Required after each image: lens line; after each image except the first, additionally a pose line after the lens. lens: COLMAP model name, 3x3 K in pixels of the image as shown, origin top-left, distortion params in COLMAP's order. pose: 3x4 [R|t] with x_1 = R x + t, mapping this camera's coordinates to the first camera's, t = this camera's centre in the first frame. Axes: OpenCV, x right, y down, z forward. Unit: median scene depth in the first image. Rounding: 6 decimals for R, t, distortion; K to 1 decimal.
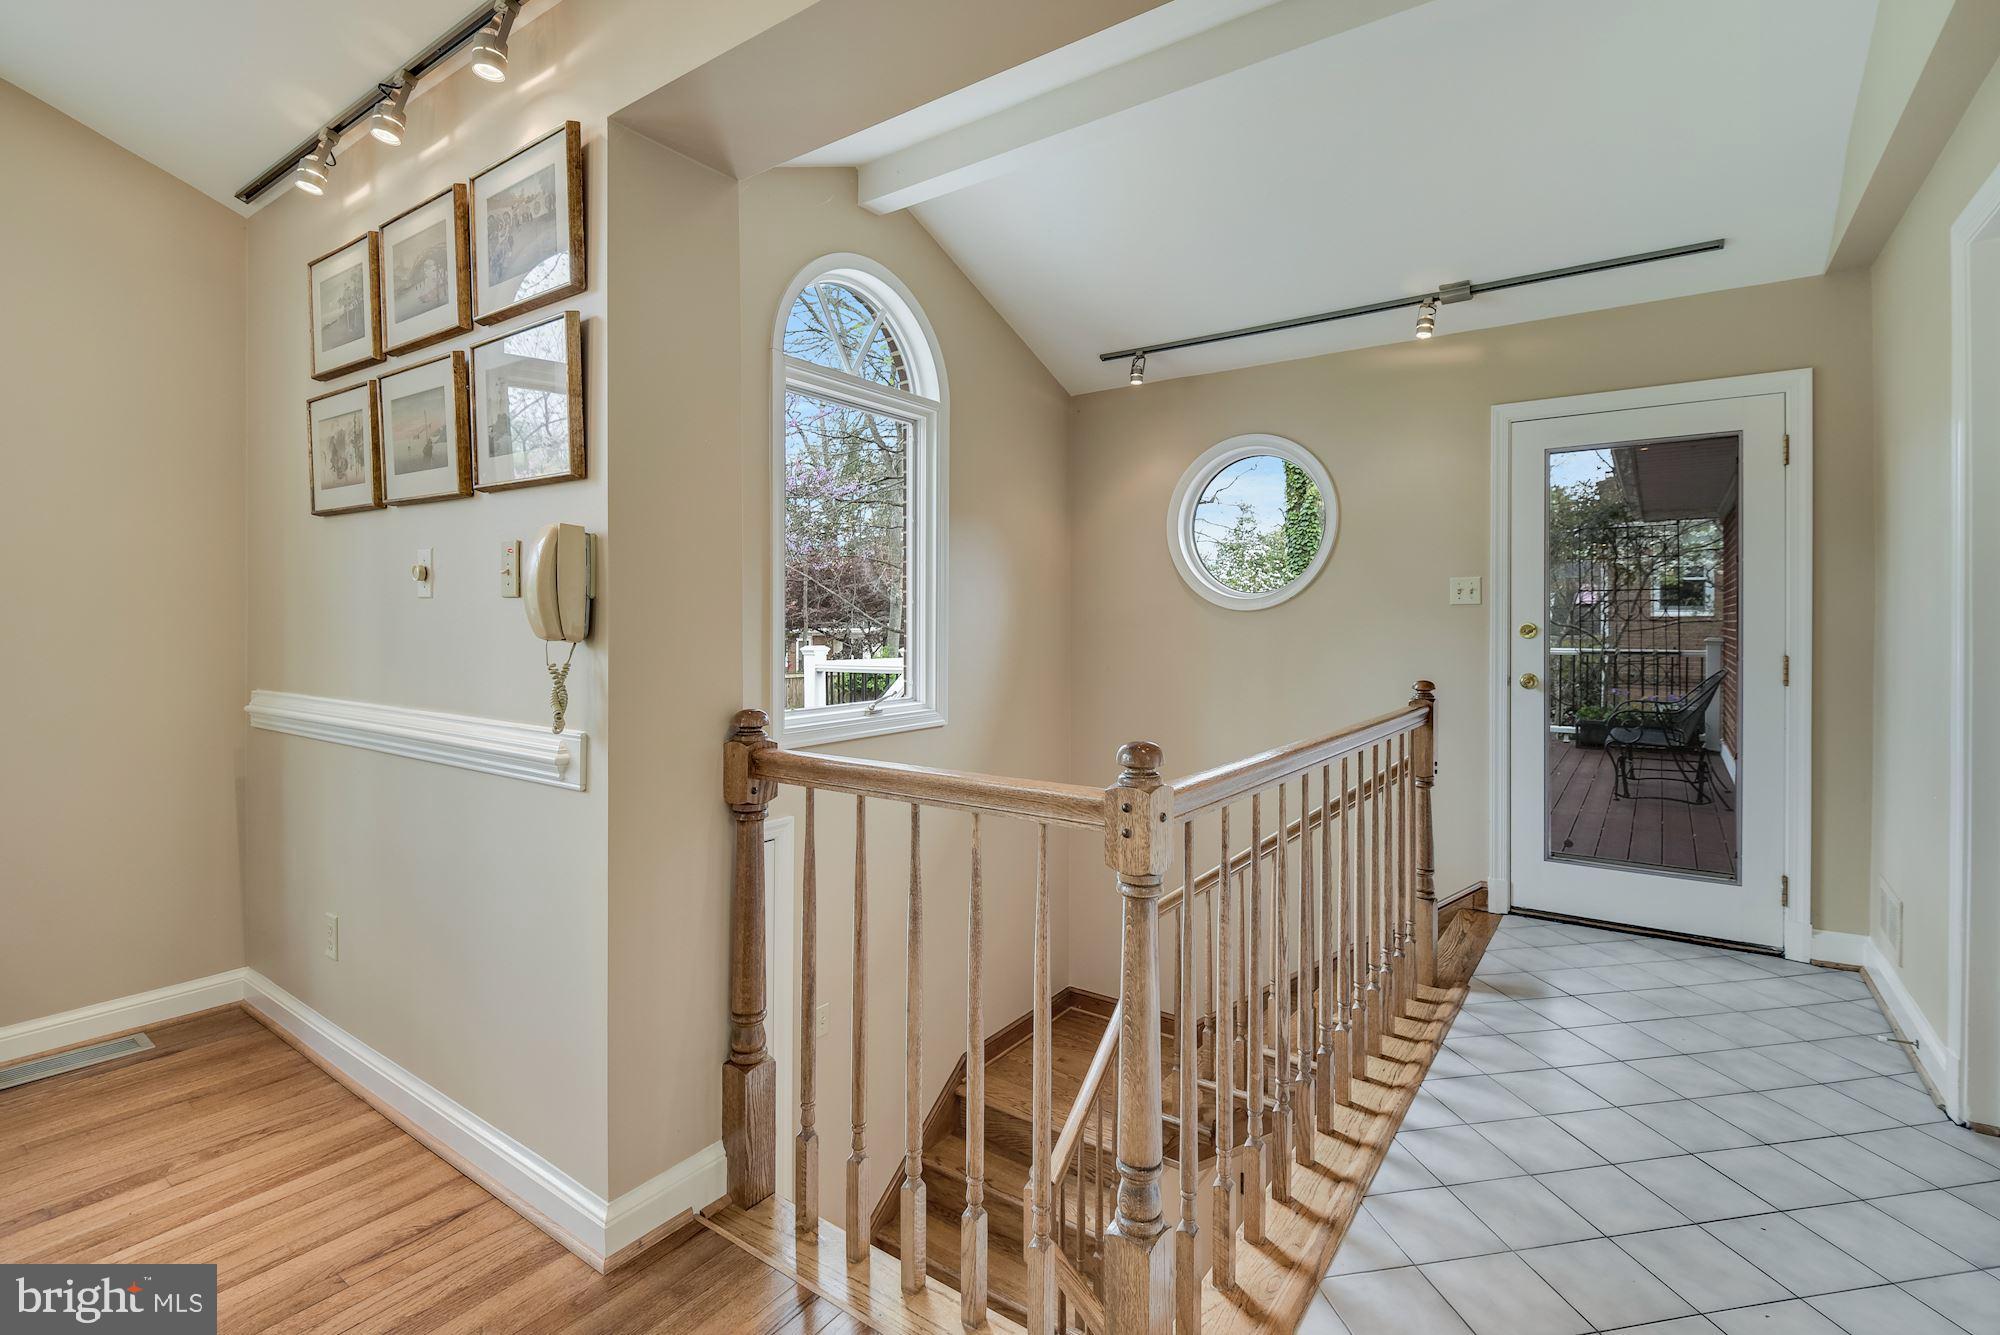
lens RADIAL K [[928.1, 0, 998.9], [0, 928.1, 635.3], [0, 0, 1]] dist [0.000196, -0.013303]
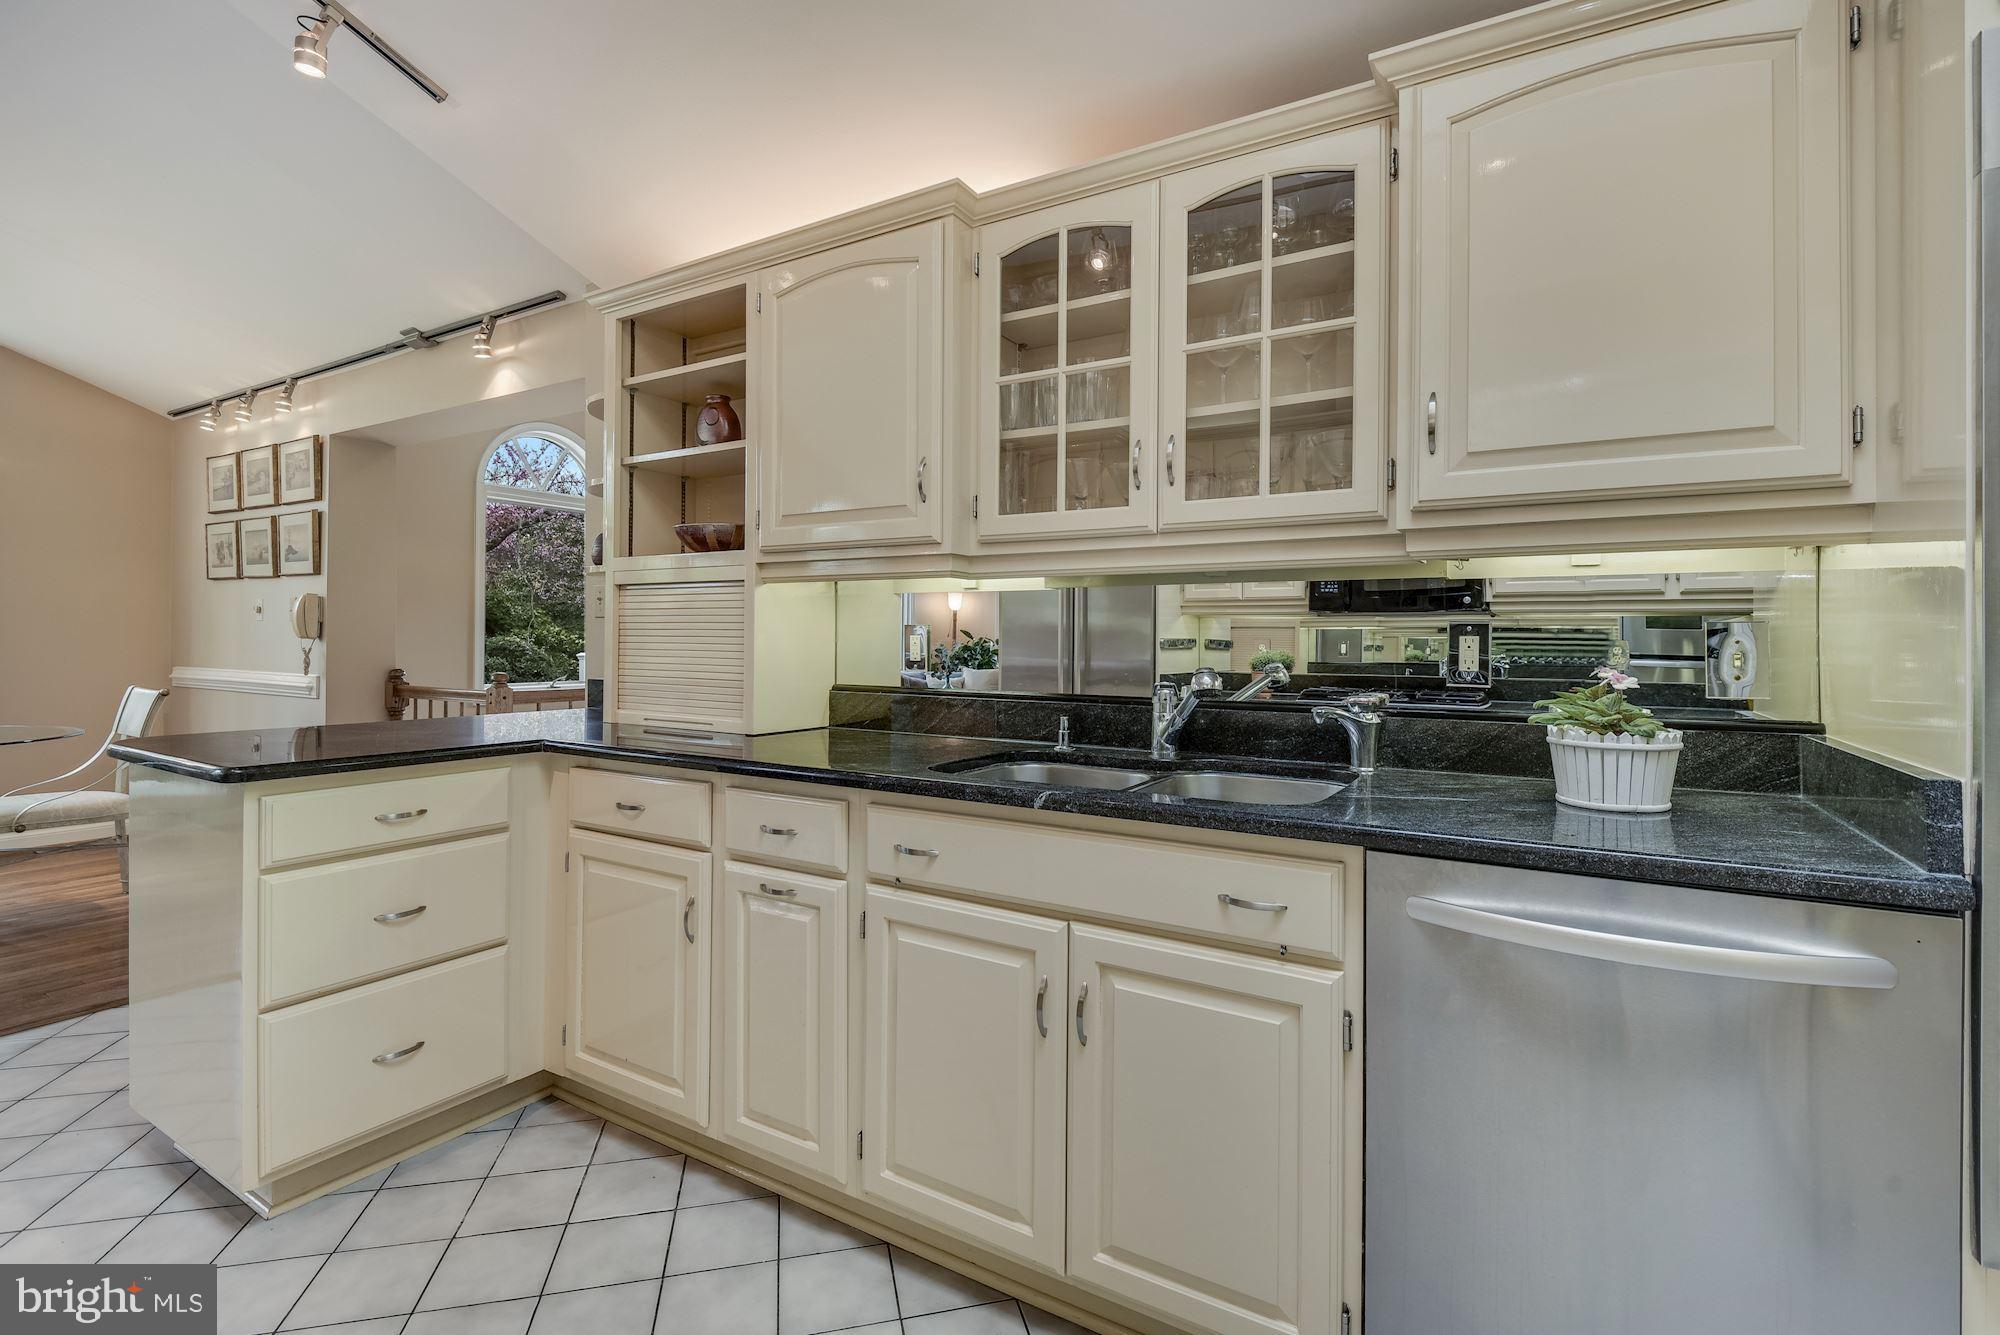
lens RADIAL K [[936.0, 0, 995.4], [0, 936.0, 633.6], [0, 0, 1]] dist [-0.003629, -0.000412]
pose [[0.998367, 0.004121, 0.056971, 1.086528], [-0.003143, 0.999846, -0.017258, 0.025556], [-0.057034, 0.017051, 0.998227, -1.429621]]
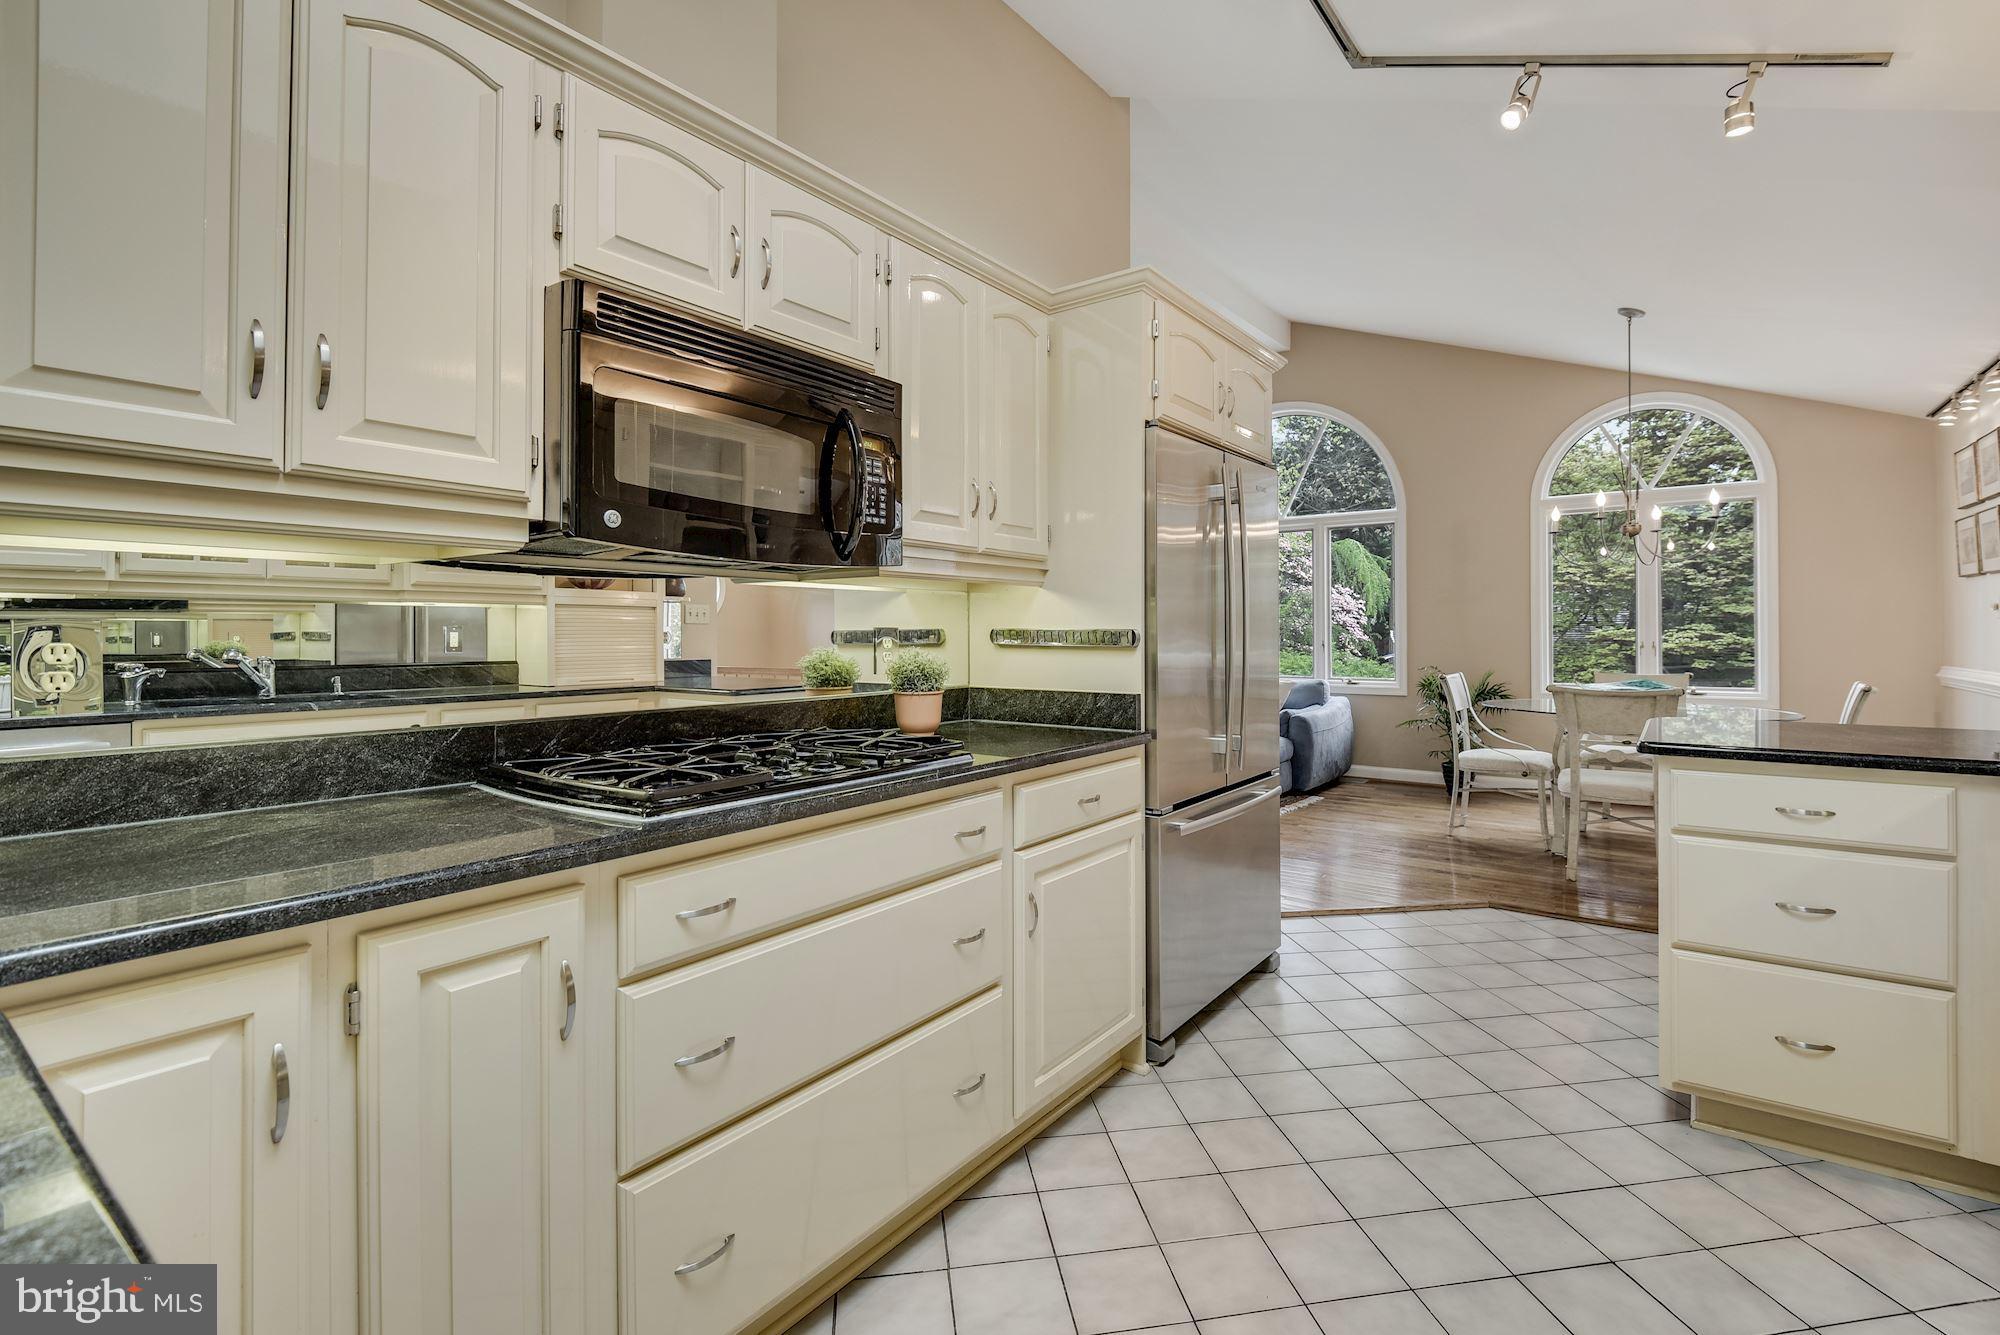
lens RADIAL K [[912.2, 0, 1009.4], [0, 912.2, 624.5], [0, 0, 1]] dist [0.000165, 0.000147]
pose [[-0.028679, -0.012697, -0.999508, 1.571830], [-0.009741, 0.999875, -0.012422, 0.020723], [0.999541, 0.009380, -0.028799, -1.216059]]
